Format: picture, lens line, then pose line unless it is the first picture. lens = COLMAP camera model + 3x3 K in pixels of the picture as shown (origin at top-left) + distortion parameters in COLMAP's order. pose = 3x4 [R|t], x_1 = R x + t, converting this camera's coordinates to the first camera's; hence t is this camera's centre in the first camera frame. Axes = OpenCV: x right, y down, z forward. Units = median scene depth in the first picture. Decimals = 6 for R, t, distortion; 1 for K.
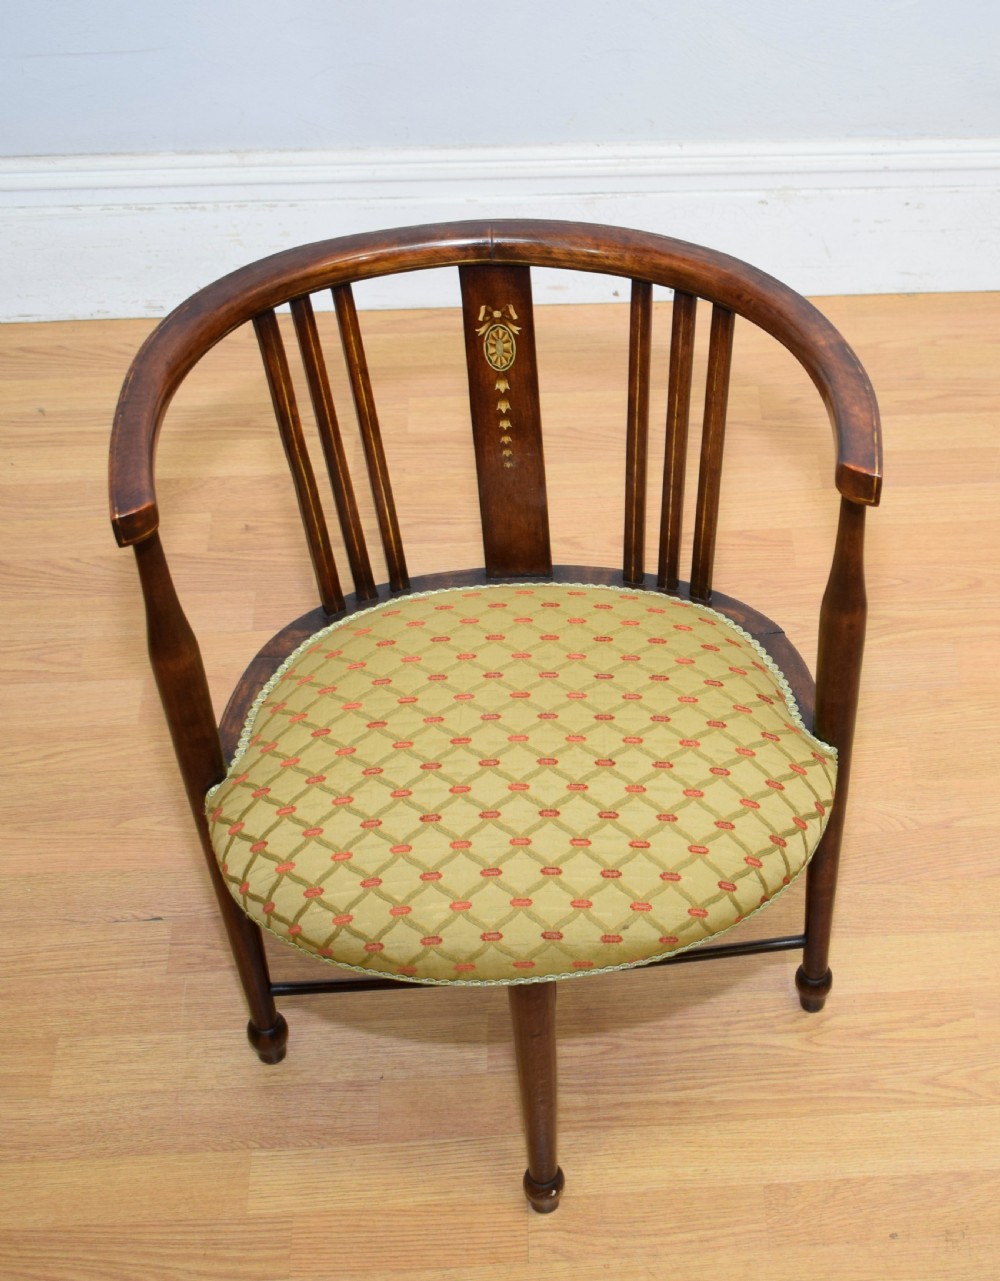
lens RADIAL K [[2142.7, 0, 766.8], [0, 2142.7, 685.3], [0, 0, 1]] dist [-0.023127, 0.000000]
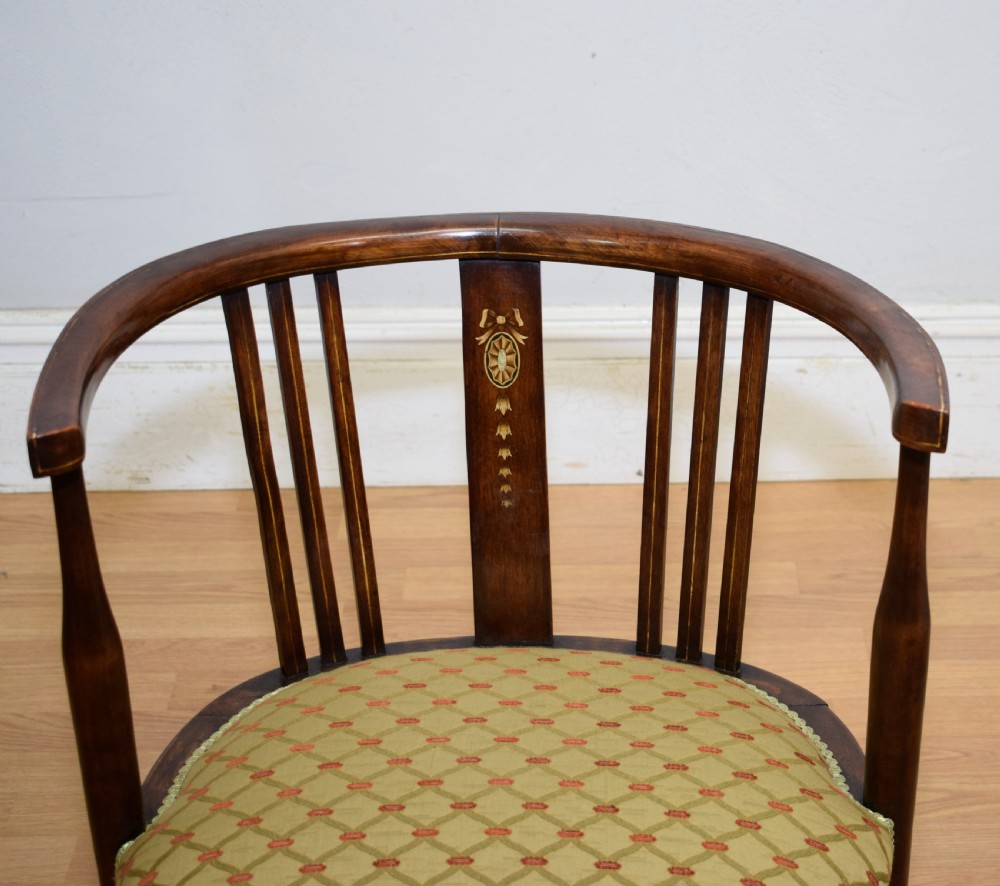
lens RADIAL K [[2217.1, 0, 671.6], [0, 2217.1, 438.6], [0, 0, 1]] dist [-0.028612, 0.000000]
pose [[0.998279, 0.005324, -0.058409, -0.002536], [-0.023557, 0.948412, -0.316164, 0.145407], [0.053712, 0.316996, 0.946905, 0.145601]]
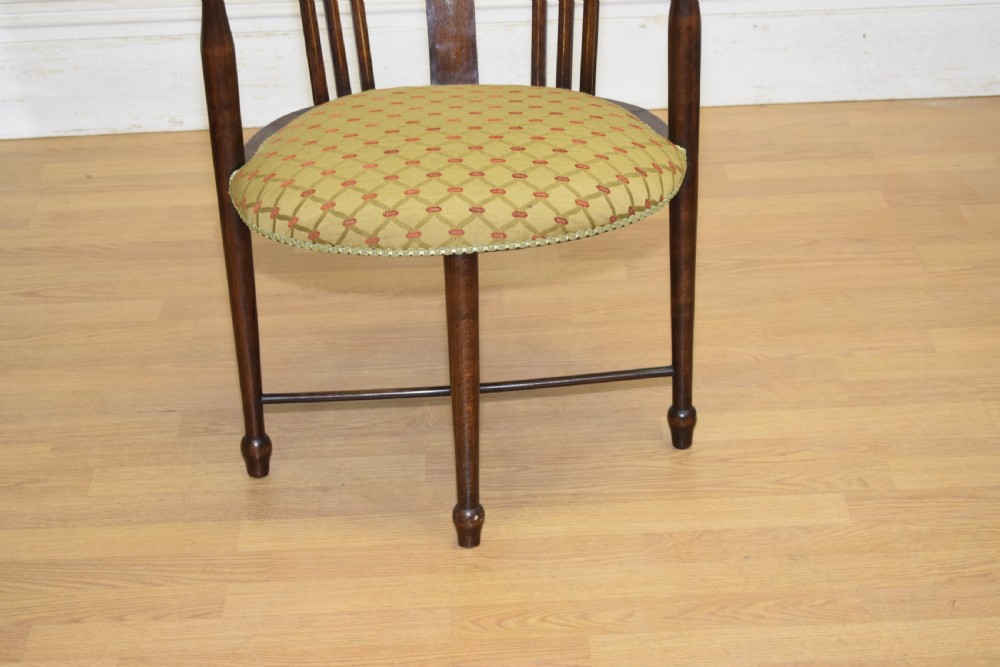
lens RADIAL K [[2168.0, 0, 491.8], [0, 2168.0, 344.9], [0, 0, 1]] dist [-0.020775, 0.000000]
pose [[0.995587, -0.026423, -0.090043, 0.027966], [-0.006322, 0.938475, -0.345290, 0.570744], [0.093627, 0.344335, 0.934167, -0.234989]]
